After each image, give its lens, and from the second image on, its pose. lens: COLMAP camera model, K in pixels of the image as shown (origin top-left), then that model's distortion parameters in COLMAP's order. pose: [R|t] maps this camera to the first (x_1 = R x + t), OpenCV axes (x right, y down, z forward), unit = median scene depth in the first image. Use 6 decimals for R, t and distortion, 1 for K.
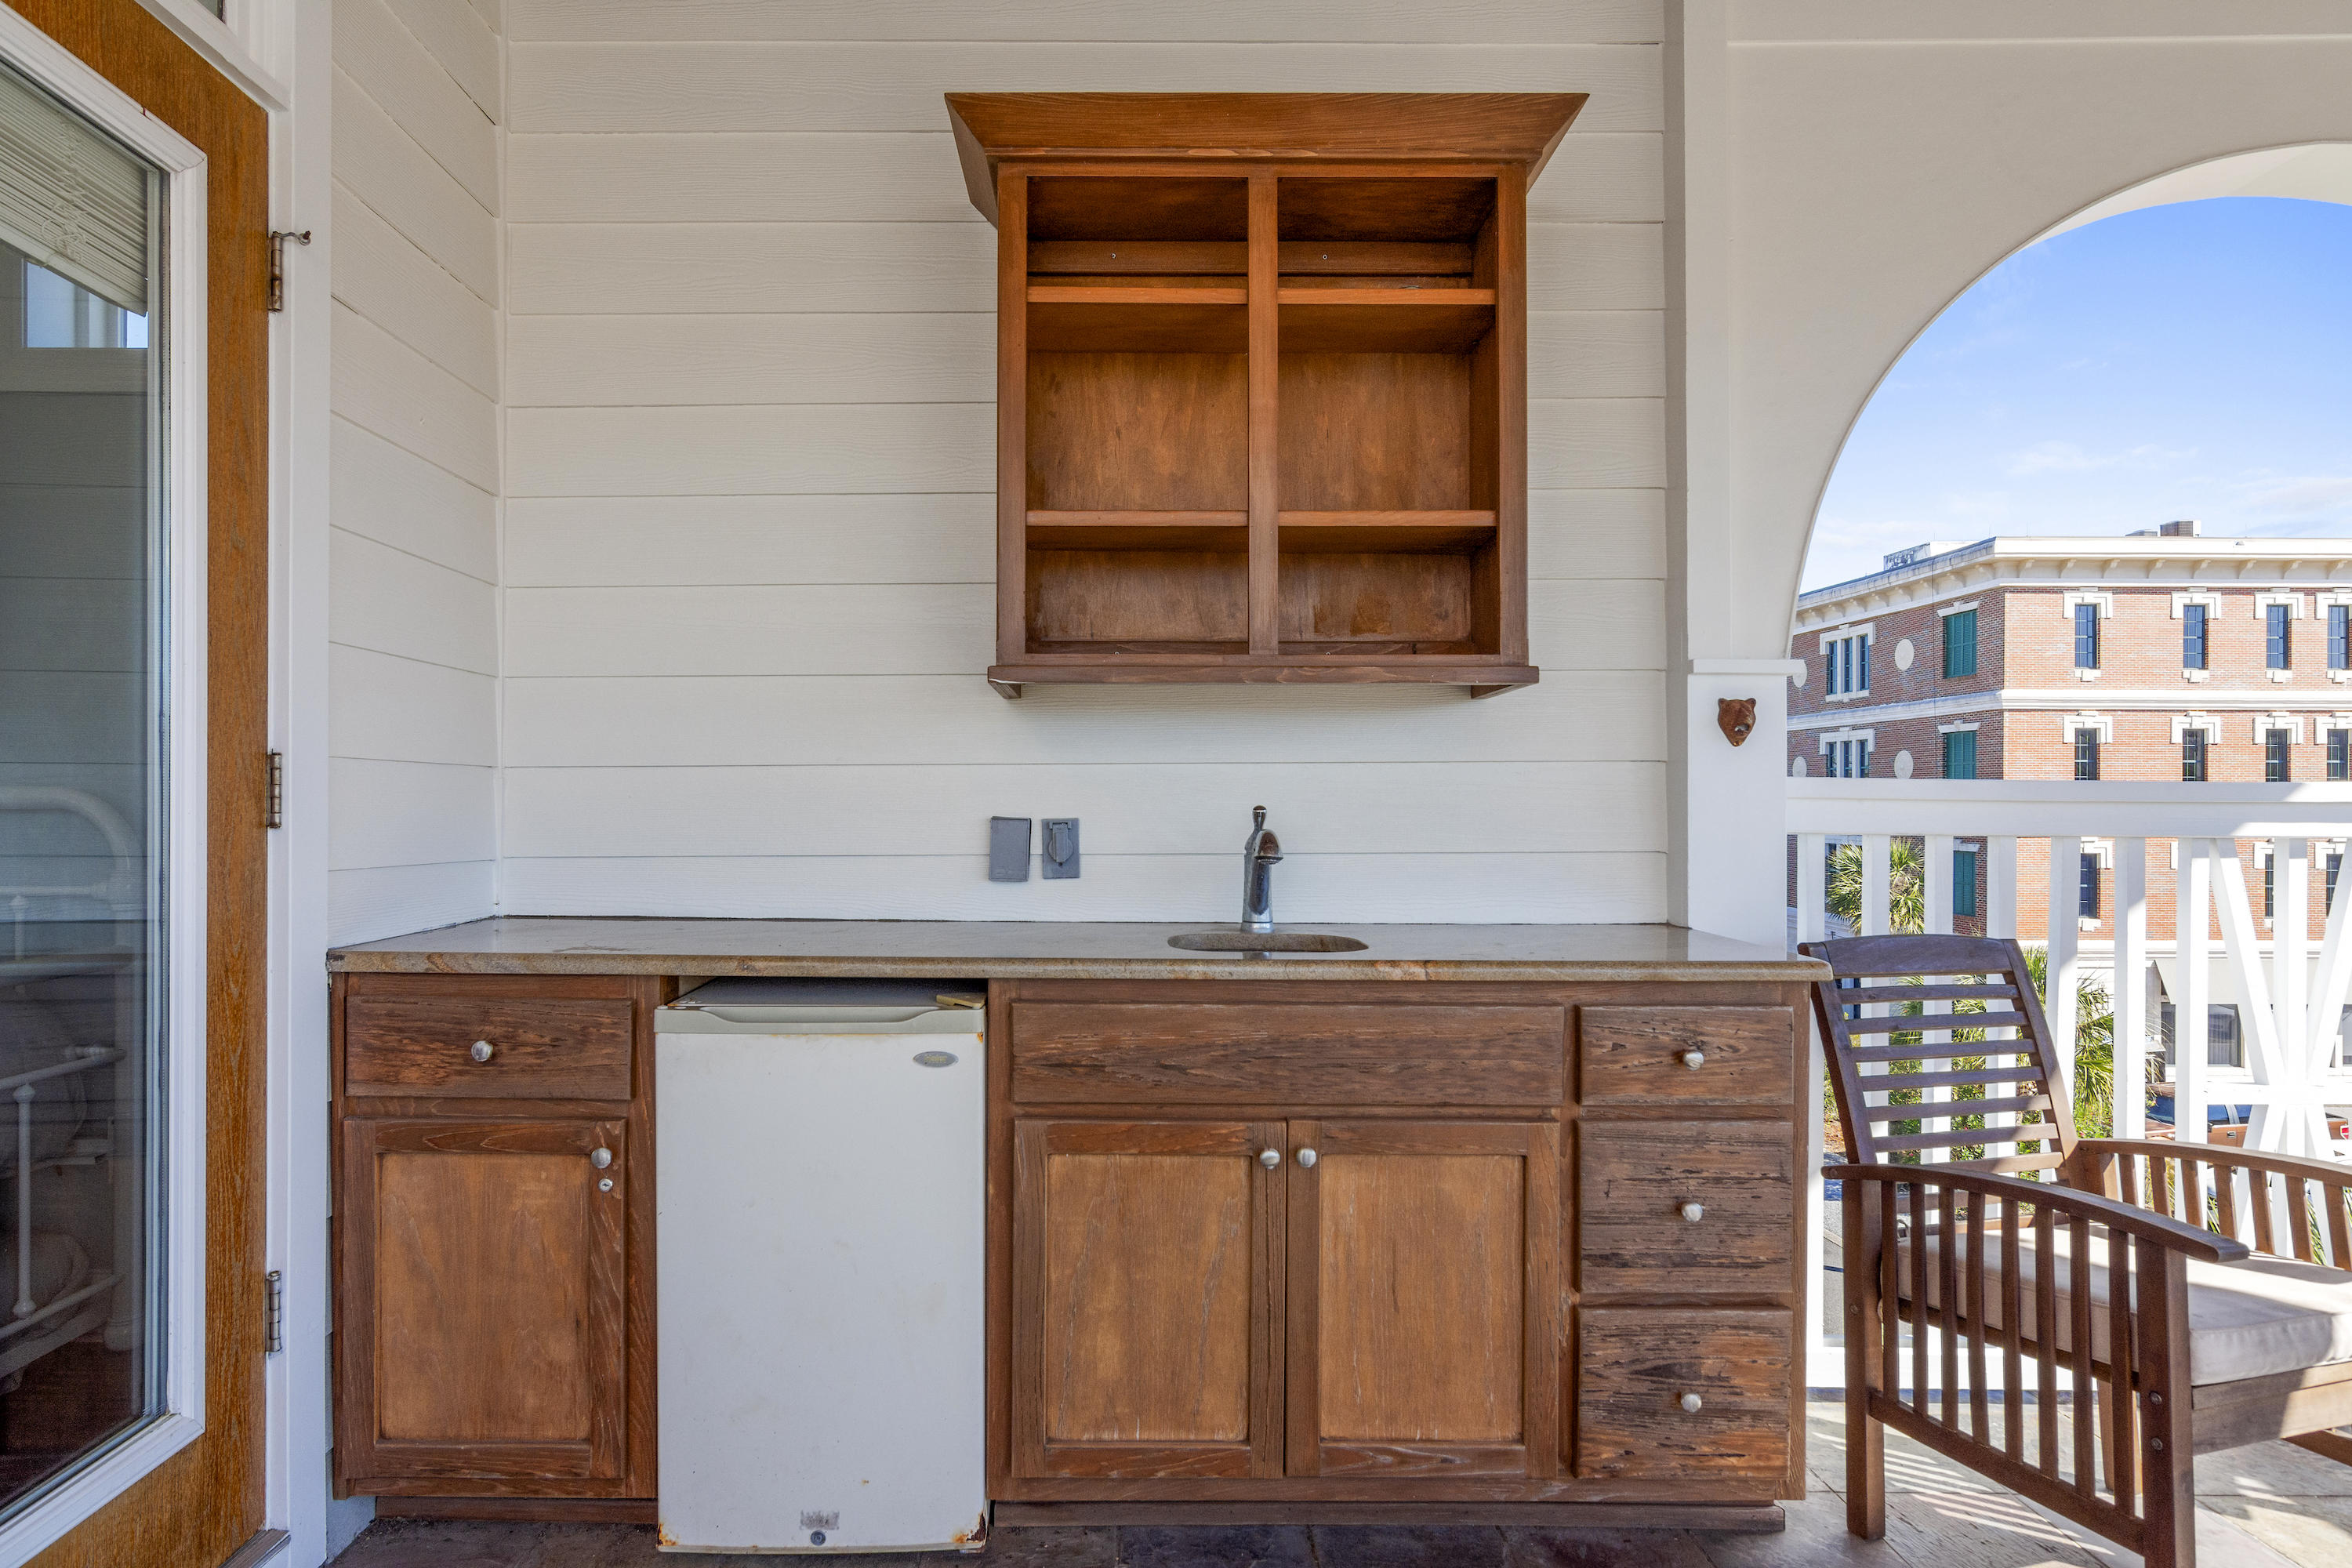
lens RADIAL K [[1293.4, 0, 1082.5], [0, 1293.4, 807.6], [0, 0, 1]] dist [-0.002902, 0.002572]
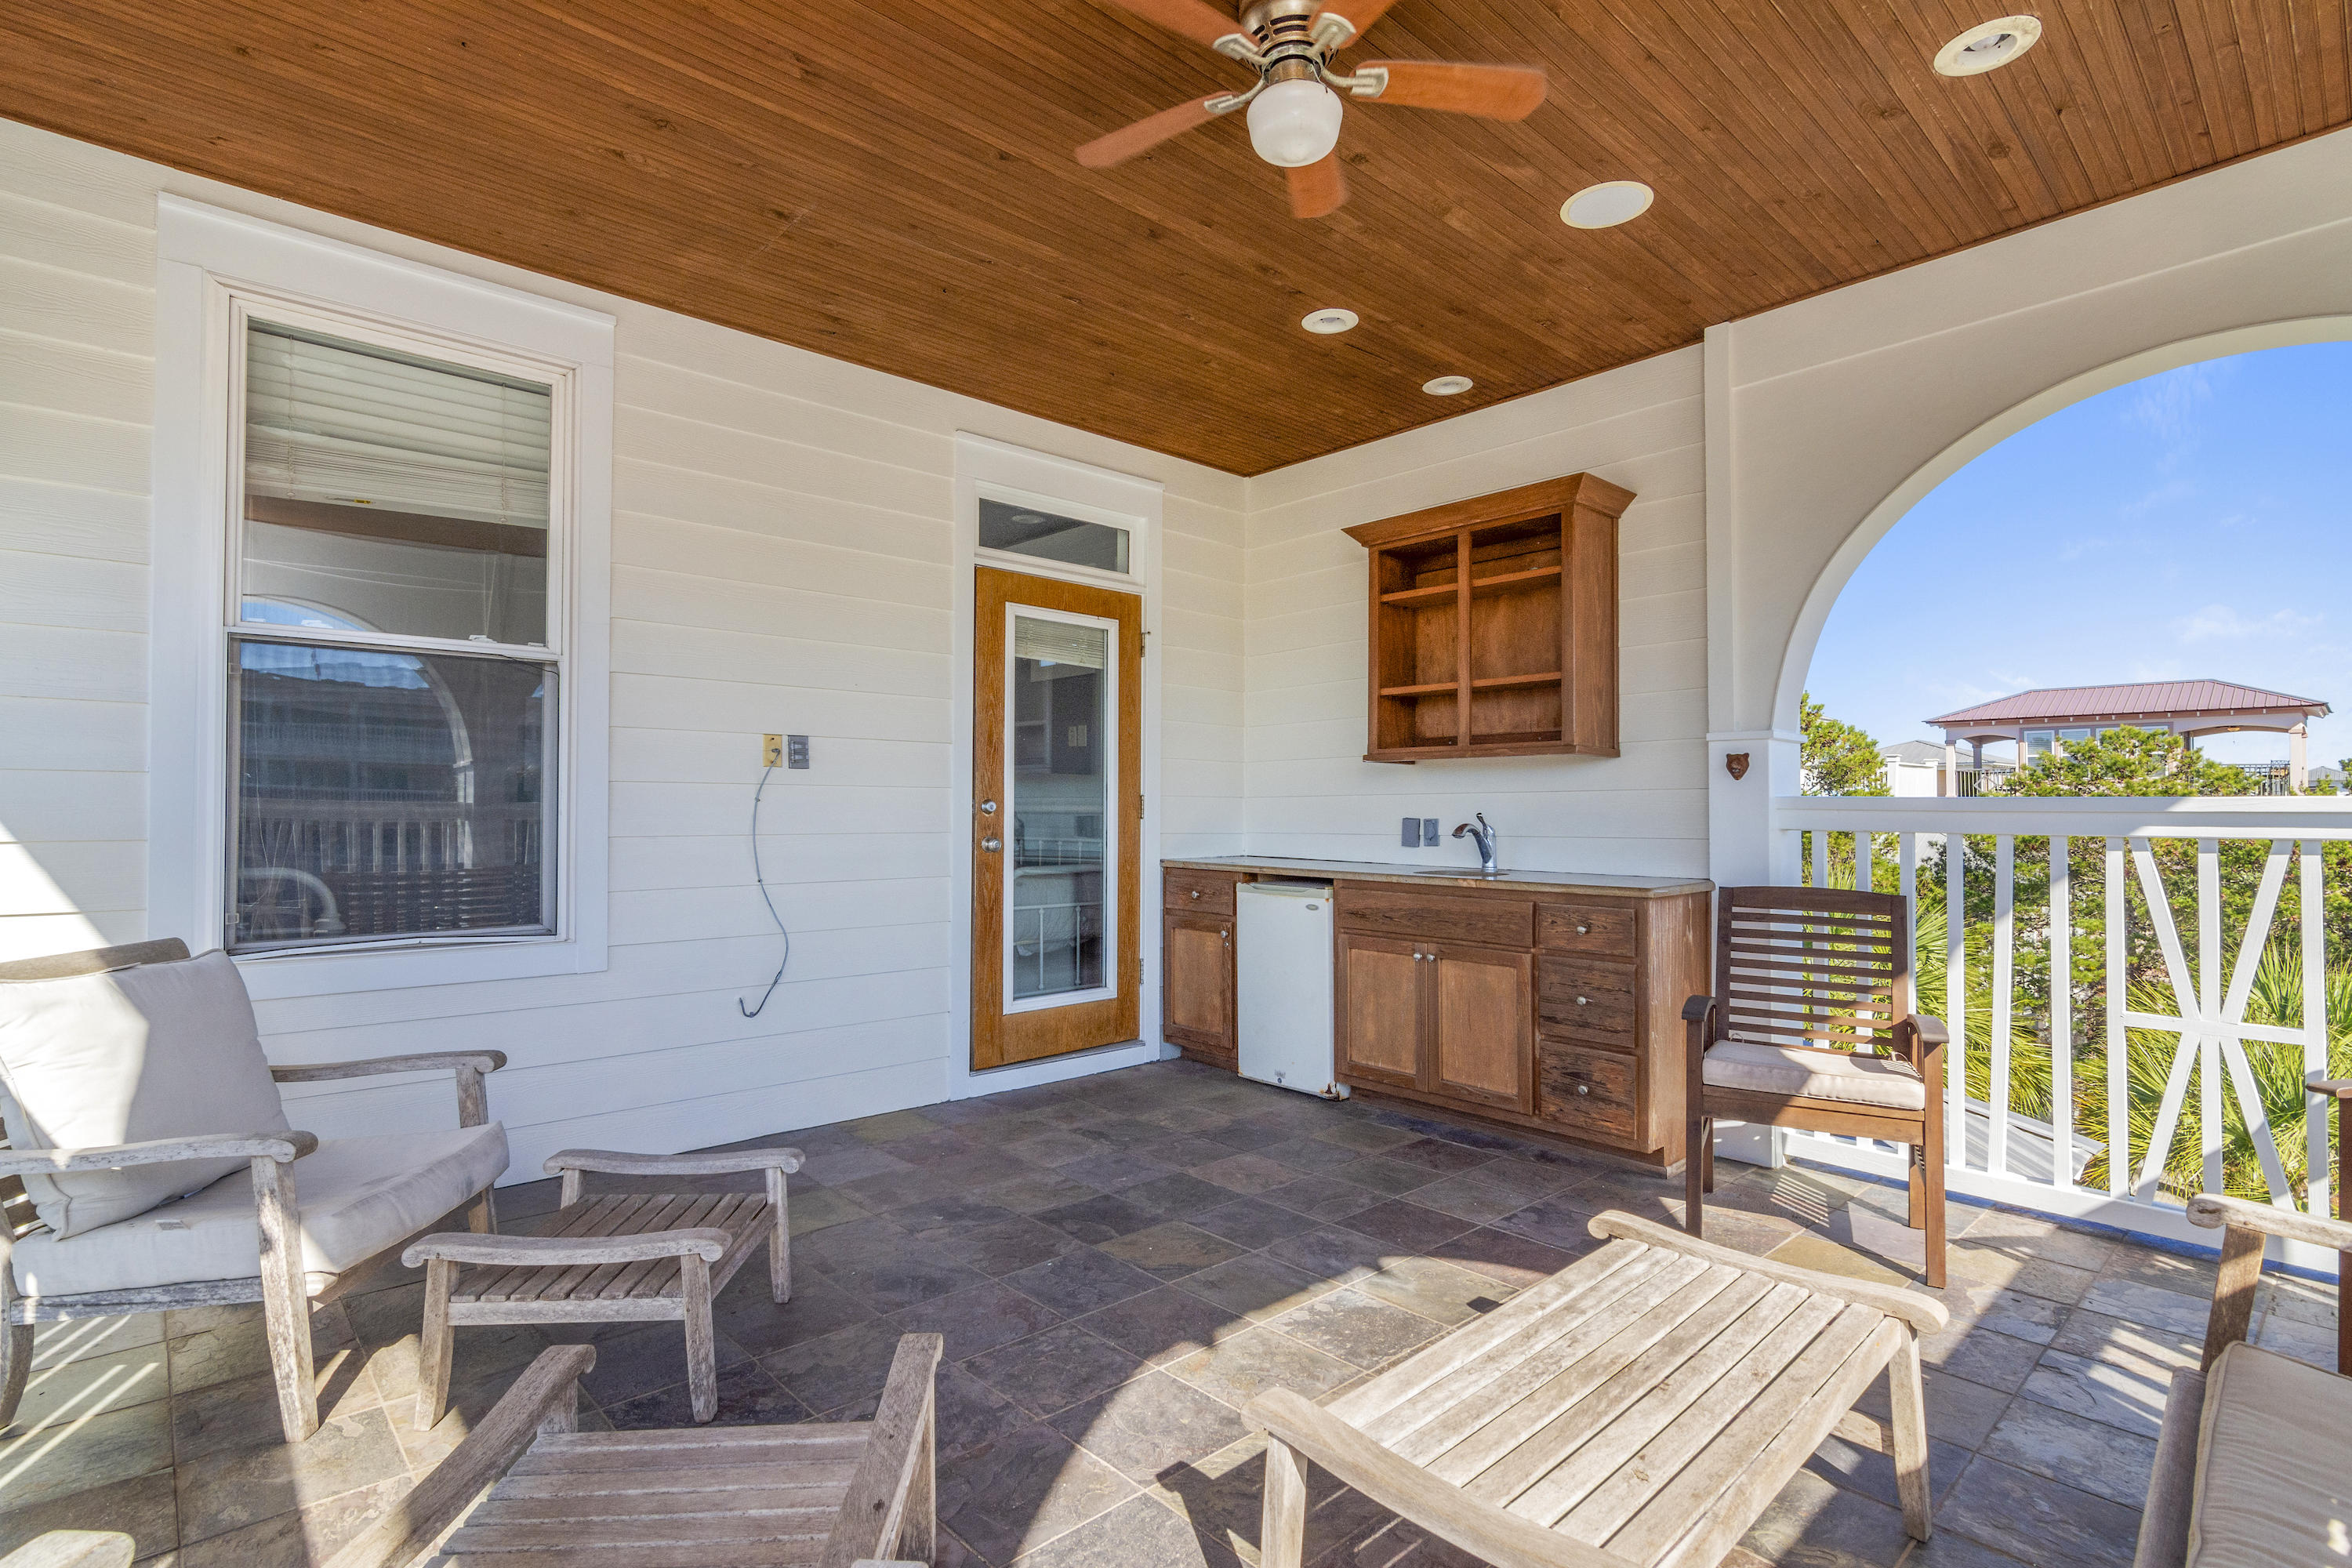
lens RADIAL K [[1167.1, 0, 1156.8], [0, 1167.1, 798.7], [0, 0, 1]] dist [-0.002703, 0.001127]
pose [[0.661396, -0.006772, -0.750007, 1.451289], [-0.008982, 0.999816, -0.016948, 0.015514], [0.749983, 0.017946, 0.661213, -0.817122]]
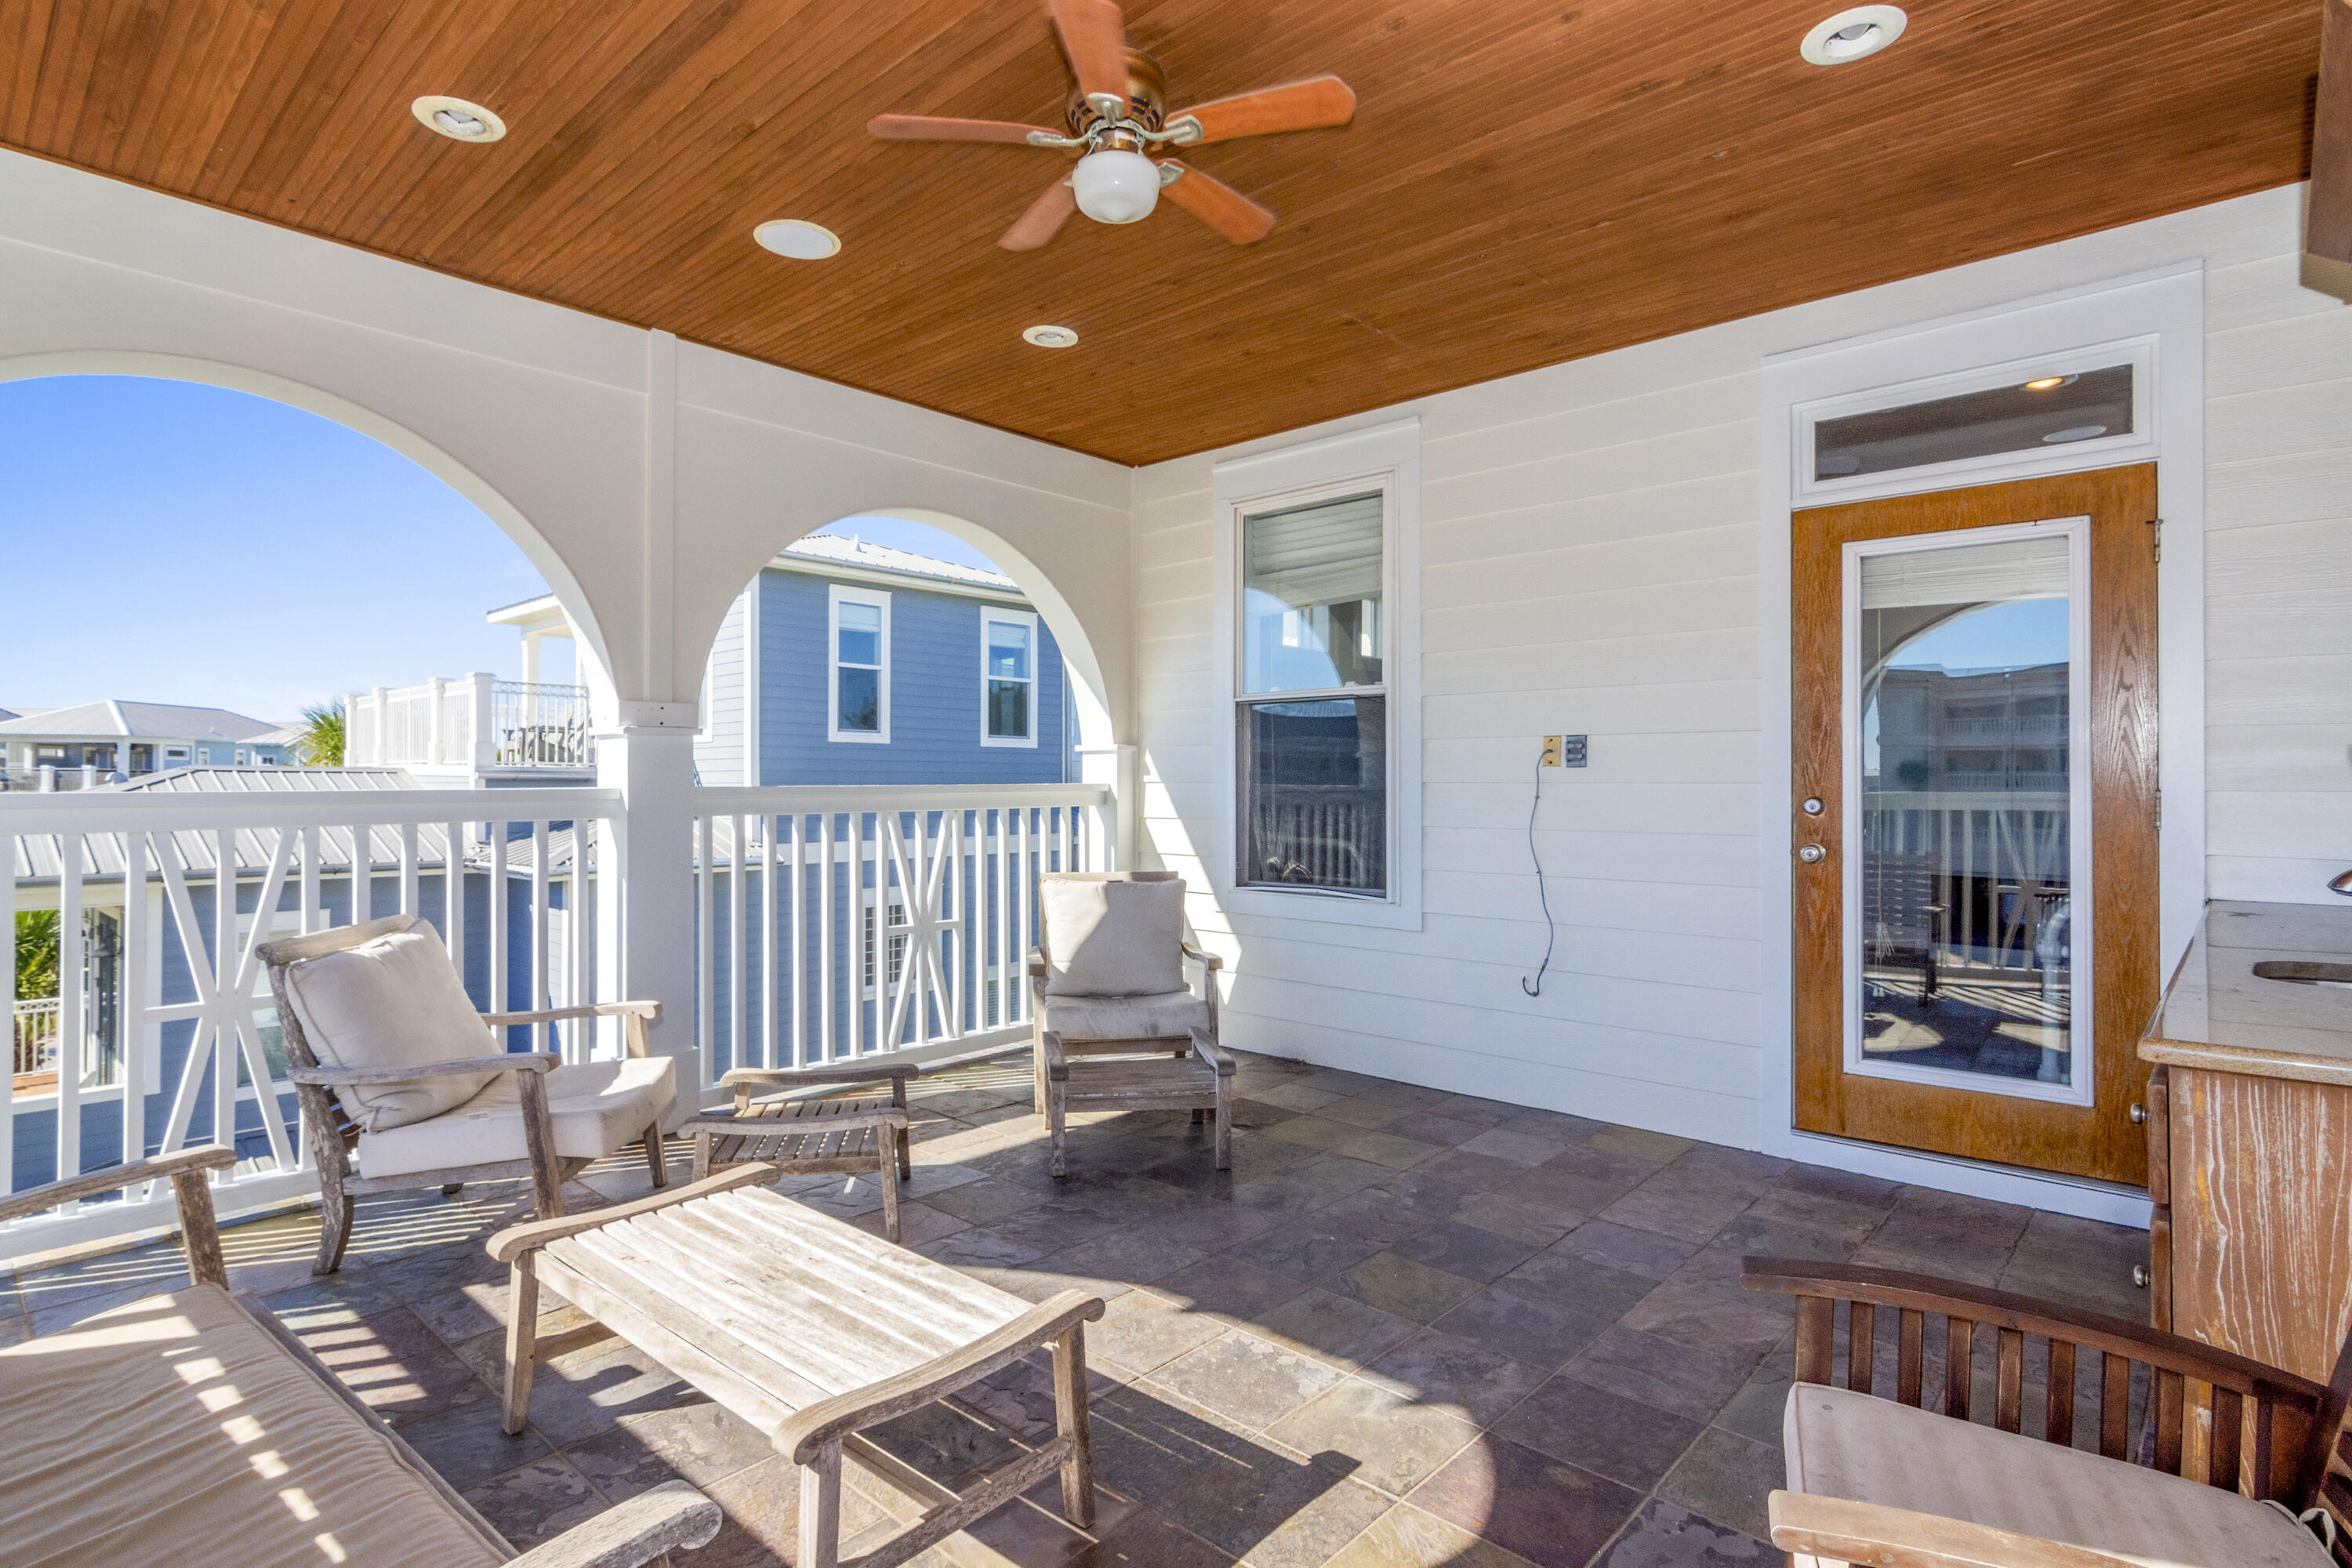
lens RADIAL K [[1167.1, 0, 1173.8], [0, 1167.1, 782.8], [0, 0, 1]] dist [-0.002703, 0.001127]
pose [[-0.686396, -0.006896, -0.727195, 1.545620], [-0.011411, 0.999934, 0.001289, -0.033242], [0.727139, 0.009182, -0.686429, 1.039481]]
